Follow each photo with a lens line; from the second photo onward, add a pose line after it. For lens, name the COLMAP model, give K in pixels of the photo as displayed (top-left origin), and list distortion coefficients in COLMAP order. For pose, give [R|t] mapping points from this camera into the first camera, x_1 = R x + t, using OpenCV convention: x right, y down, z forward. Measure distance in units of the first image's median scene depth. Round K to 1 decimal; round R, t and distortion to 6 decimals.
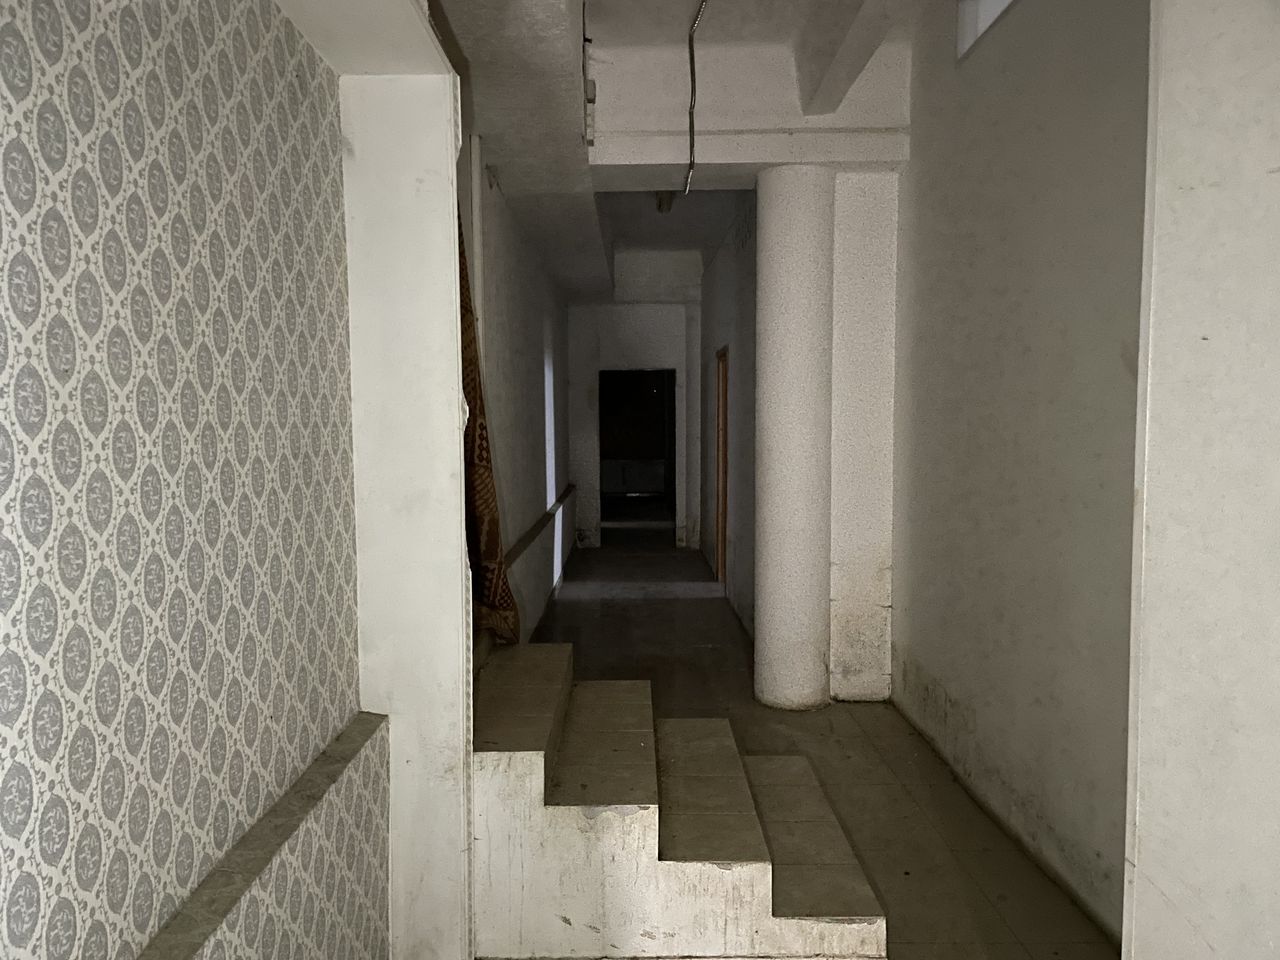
lens RADIAL K [[967.8, 0, 641.4], [0, 967.8, 483.7], [0, 0, 1]] dist [0.069931, -0.082293]
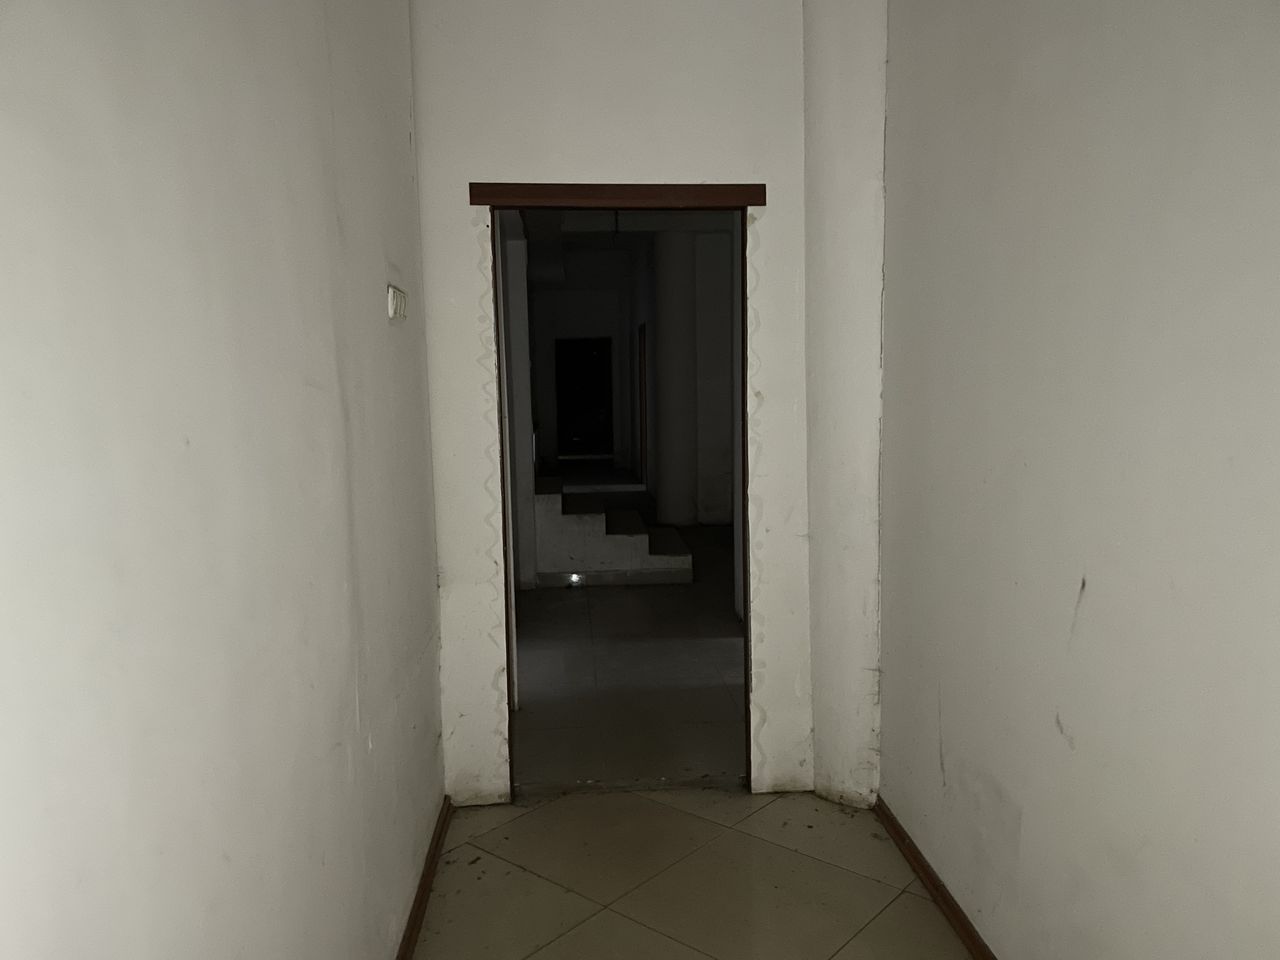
lens RADIAL K [[967.8, 0, 642.9], [0, 967.8, 473.0], [0, 0, 1]] dist [0.069931, -0.082293]
pose [[0.997821, -0.017058, 0.063734, -0.023039], [0.015225, 0.999460, 0.029133, 0.071436], [-0.064197, -0.028099, 0.997542, -0.801444]]
